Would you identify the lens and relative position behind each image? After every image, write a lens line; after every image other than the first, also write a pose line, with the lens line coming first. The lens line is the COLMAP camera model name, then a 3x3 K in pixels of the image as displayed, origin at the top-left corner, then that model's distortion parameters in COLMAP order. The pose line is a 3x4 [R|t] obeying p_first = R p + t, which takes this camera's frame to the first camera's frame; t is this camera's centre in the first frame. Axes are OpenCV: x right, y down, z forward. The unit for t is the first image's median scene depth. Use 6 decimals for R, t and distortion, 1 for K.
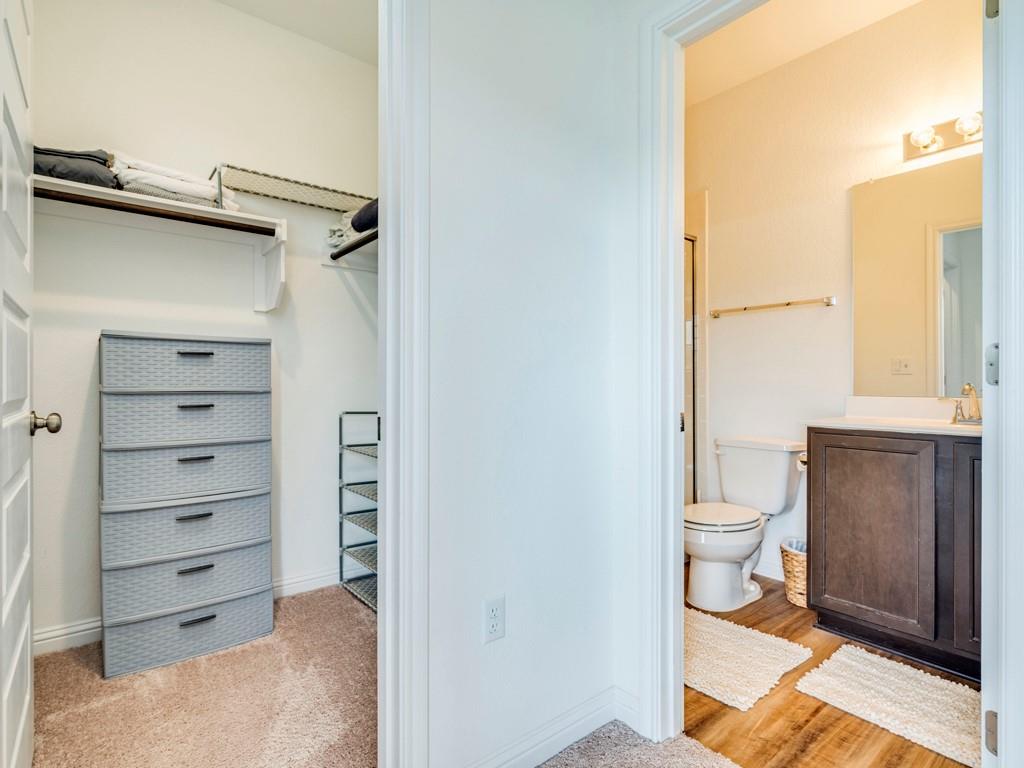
lens RADIAL K [[530.2, 0, 514.7], [0, 530.2, 391.1], [0, 0, 1]] dist [-0.001358, -0.000096]
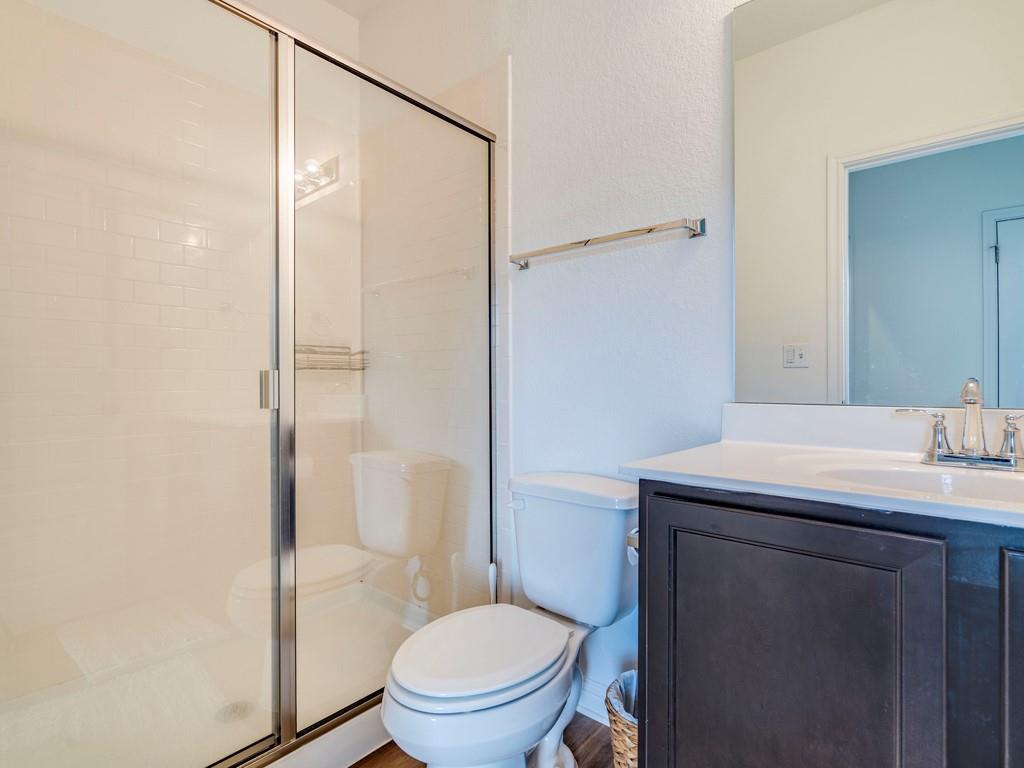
lens RADIAL K [[537.3, 0, 515.0], [0, 537.3, 385.6], [0, 0, 1]] dist [-0.004313, 0.000184]
pose [[0.983504, 0.000467, 0.180884, 0.273807], [0.000563, 0.999984, -0.005644, -0.003915], [-0.180883, 0.005653, 0.983488, 0.430969]]
